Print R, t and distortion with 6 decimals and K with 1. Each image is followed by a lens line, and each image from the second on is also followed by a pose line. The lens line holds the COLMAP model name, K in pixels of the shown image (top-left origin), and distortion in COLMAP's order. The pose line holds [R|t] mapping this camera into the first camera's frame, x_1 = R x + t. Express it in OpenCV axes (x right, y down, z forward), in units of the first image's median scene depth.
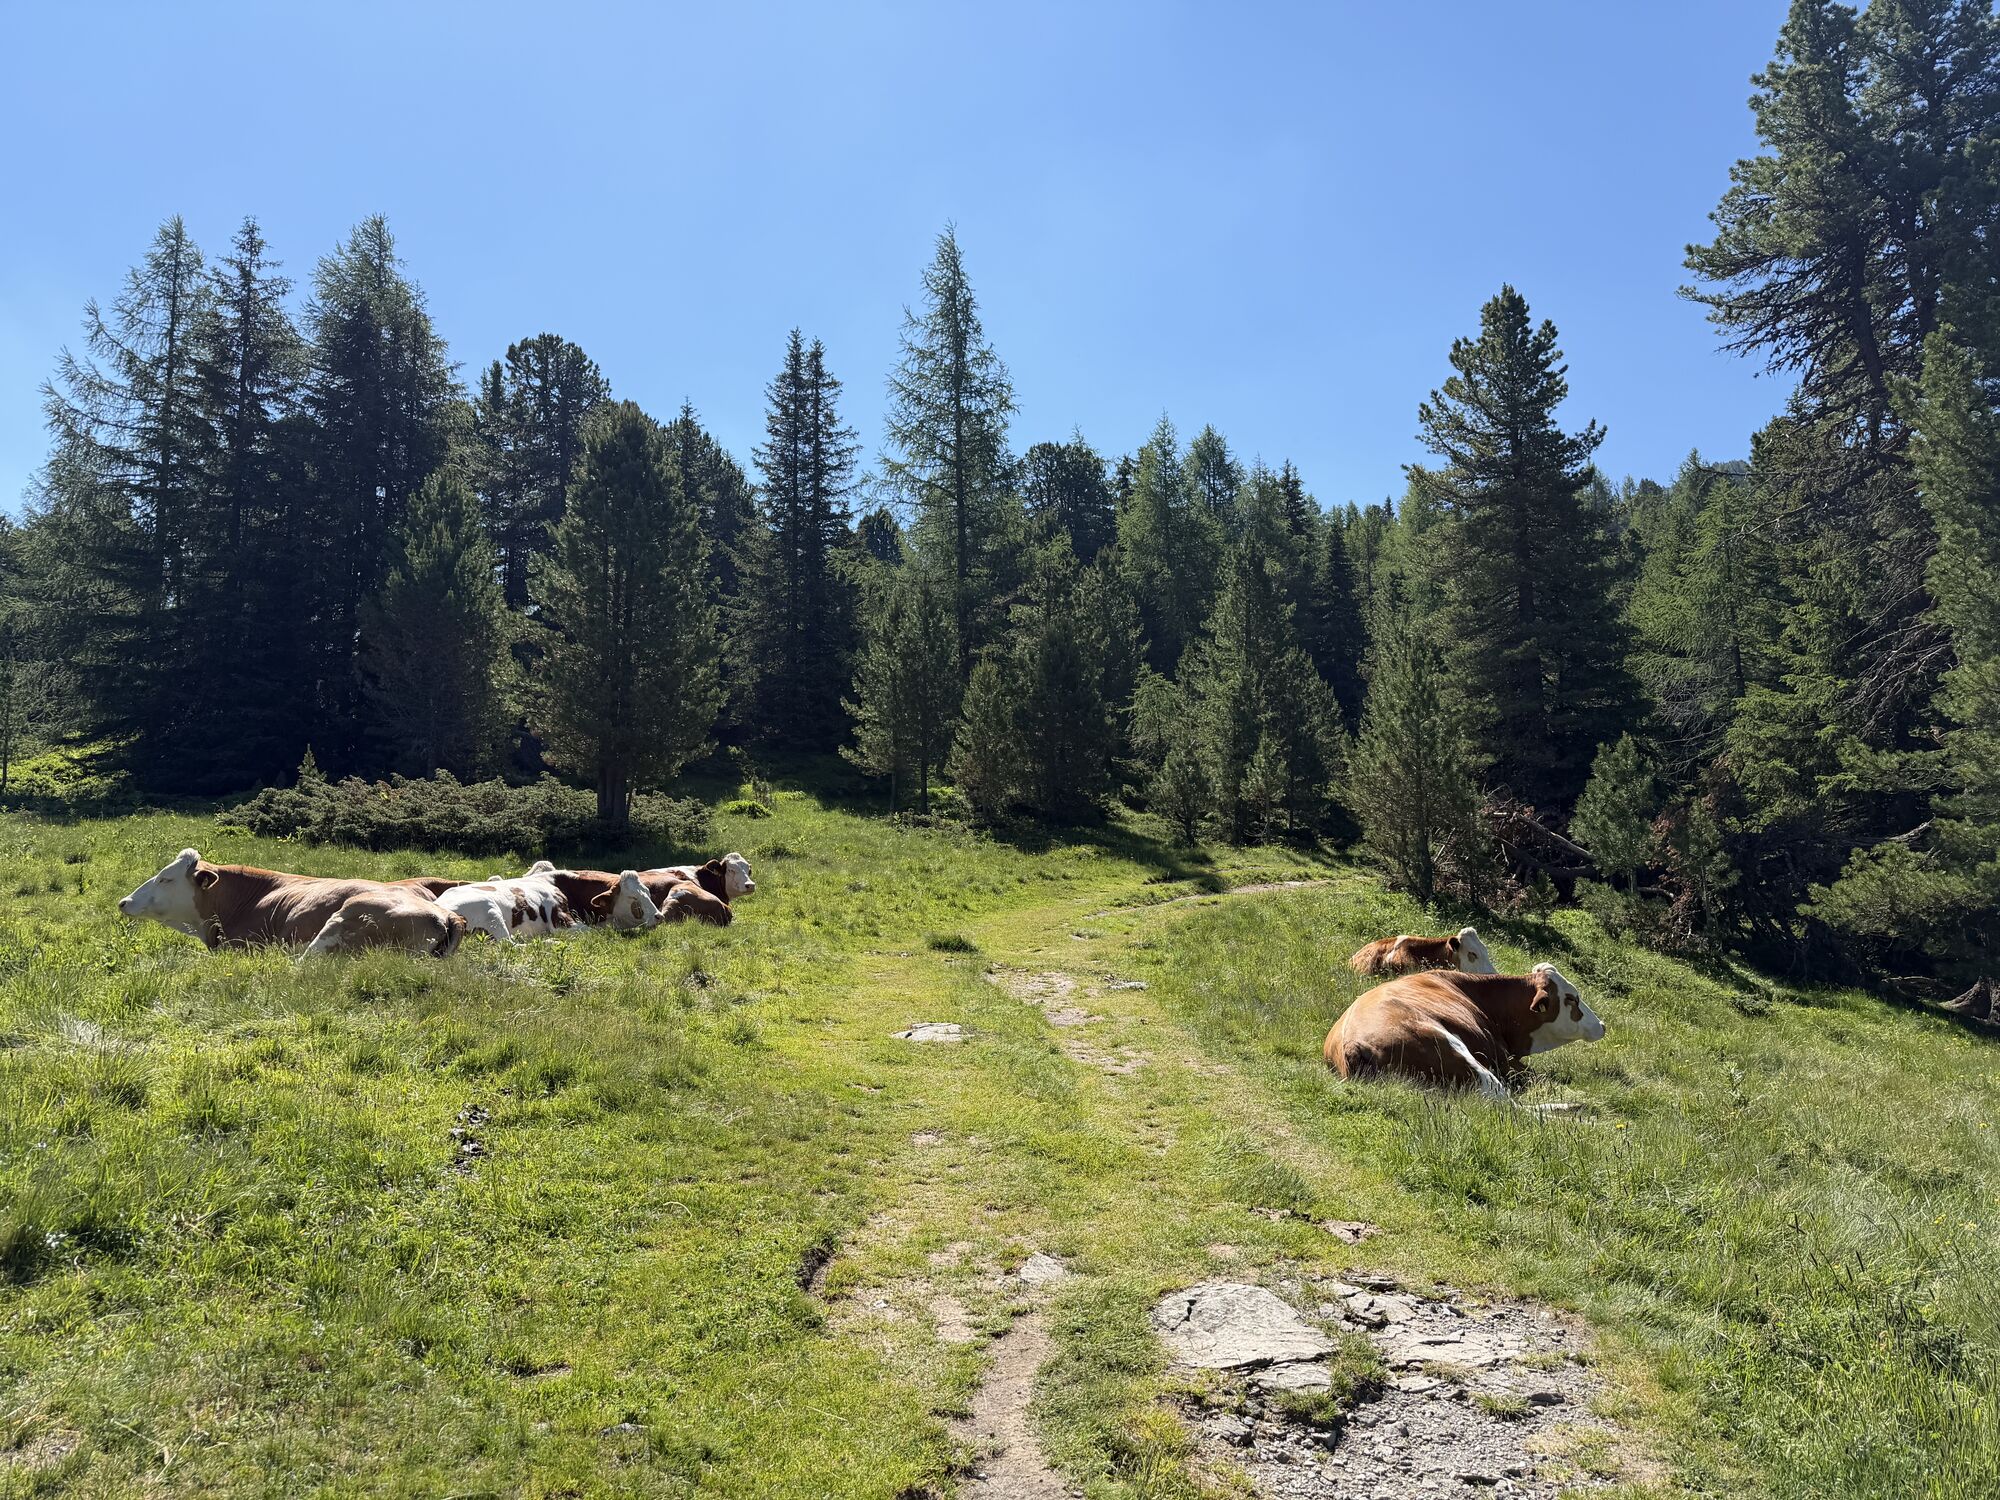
lens RADIAL K [[1344.0, 0, 1029.0], [0, 1344.0, 755.9], [0, 0, 1]] dist [-0.000075, -0.019709]
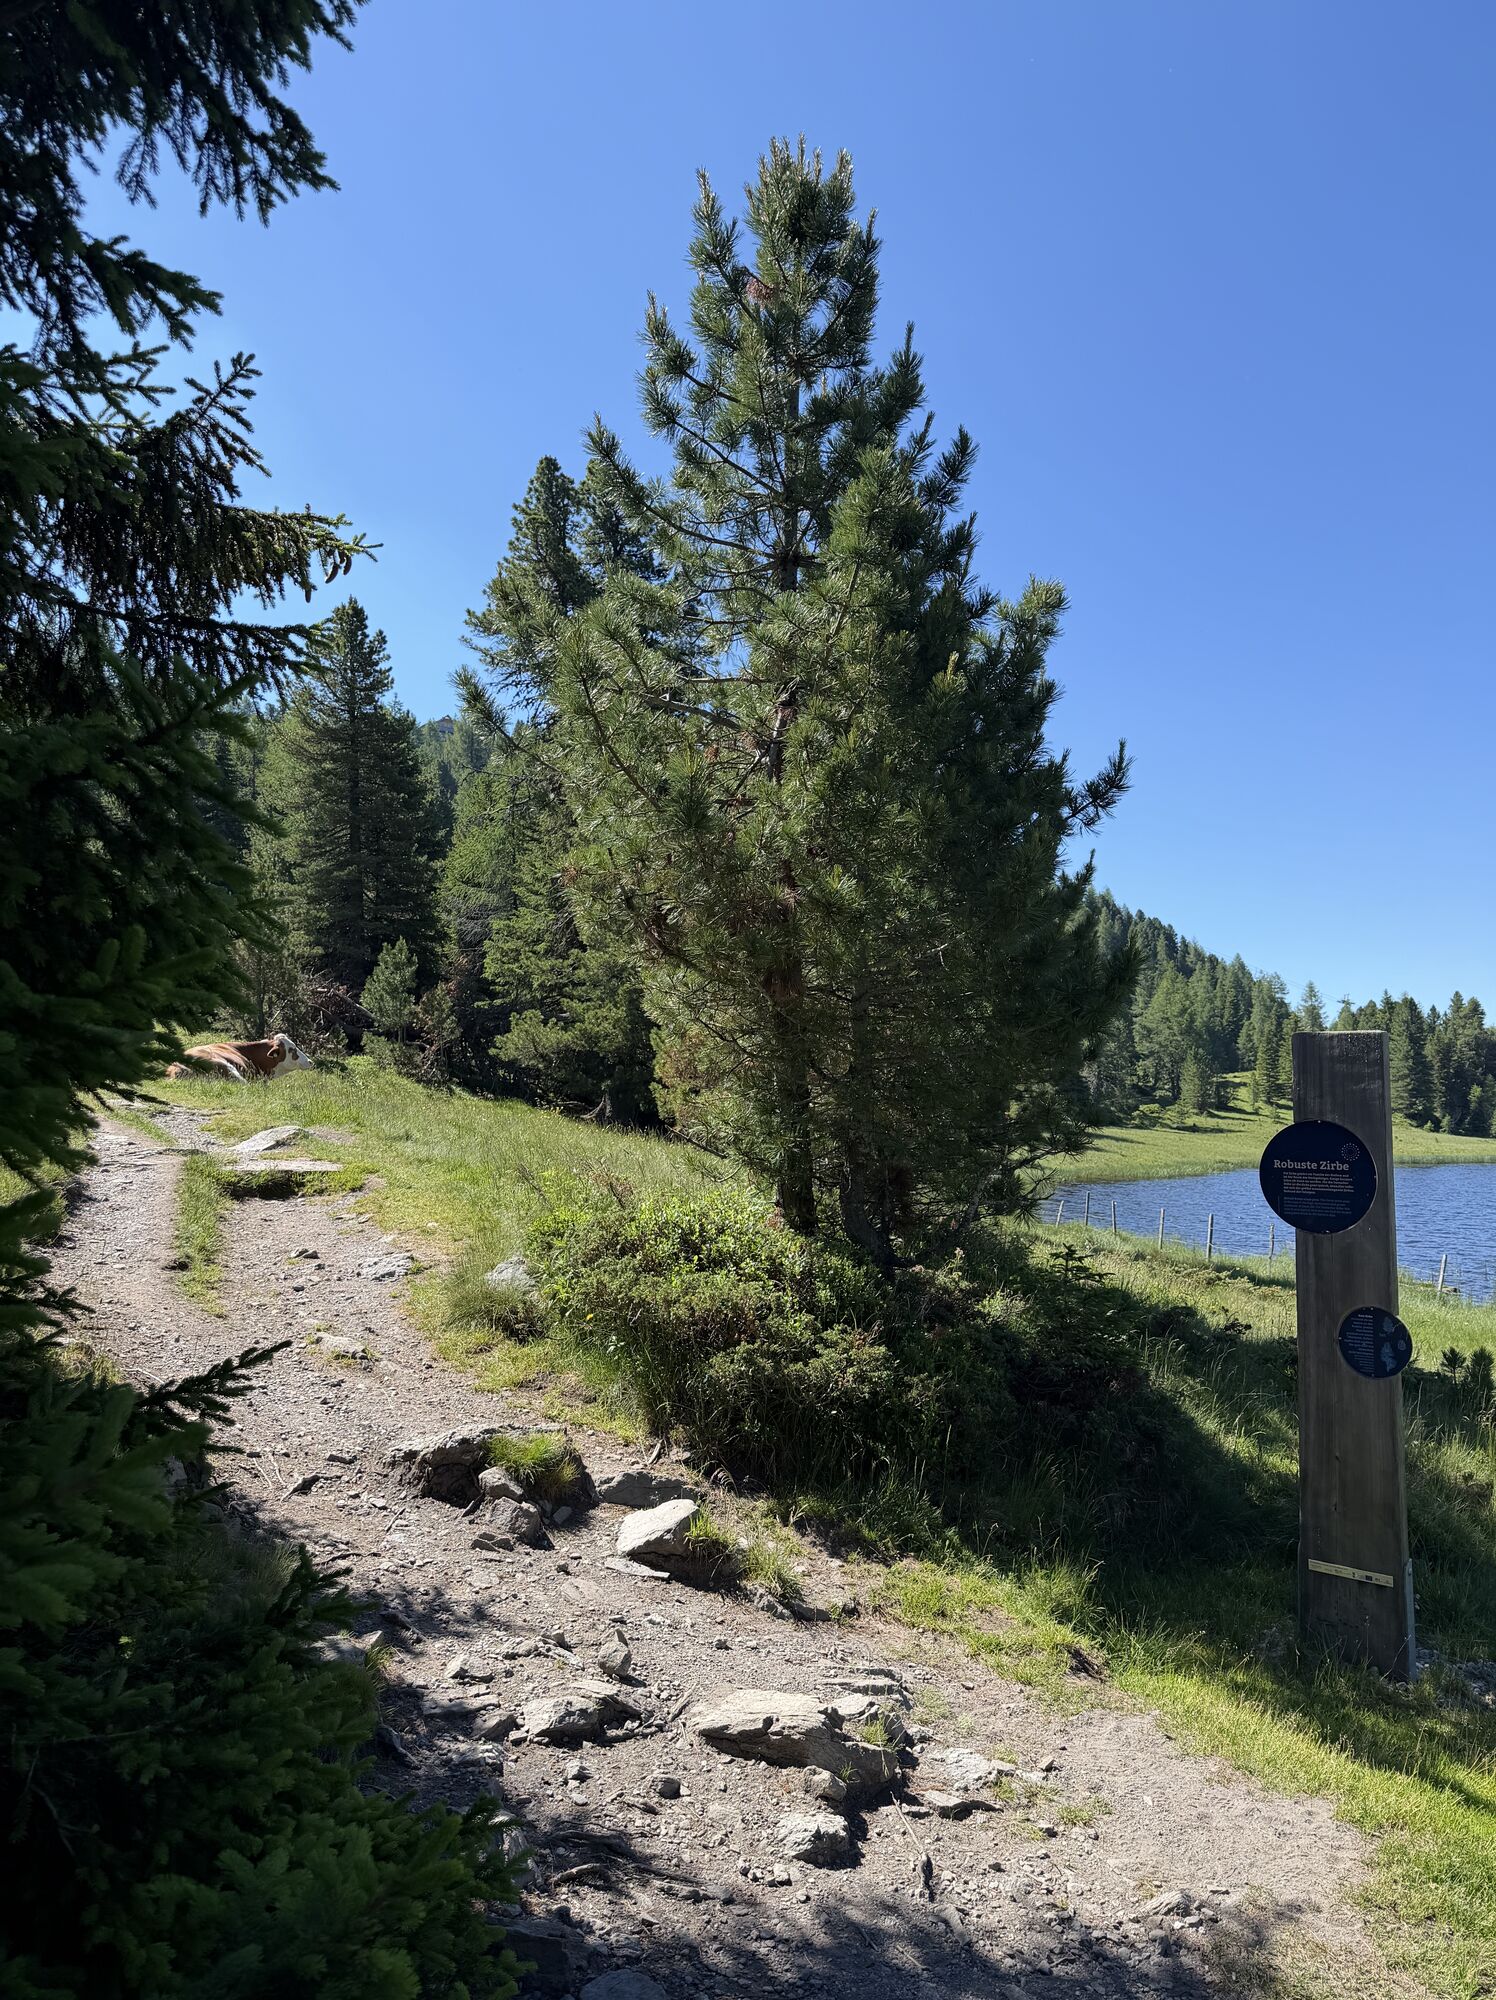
lens RADIAL K [[1344.0, 0, 761.7], [0, 1344.0, 1046.7], [0, 0, 1]] dist [-0.000075, -0.019709]
pose [[0.820114, 0.025957, 0.571611, -0.069771], [-0.062883, 0.997008, 0.044947, 0.010355], [-0.568734, -0.072806, 0.819293, -0.403171]]
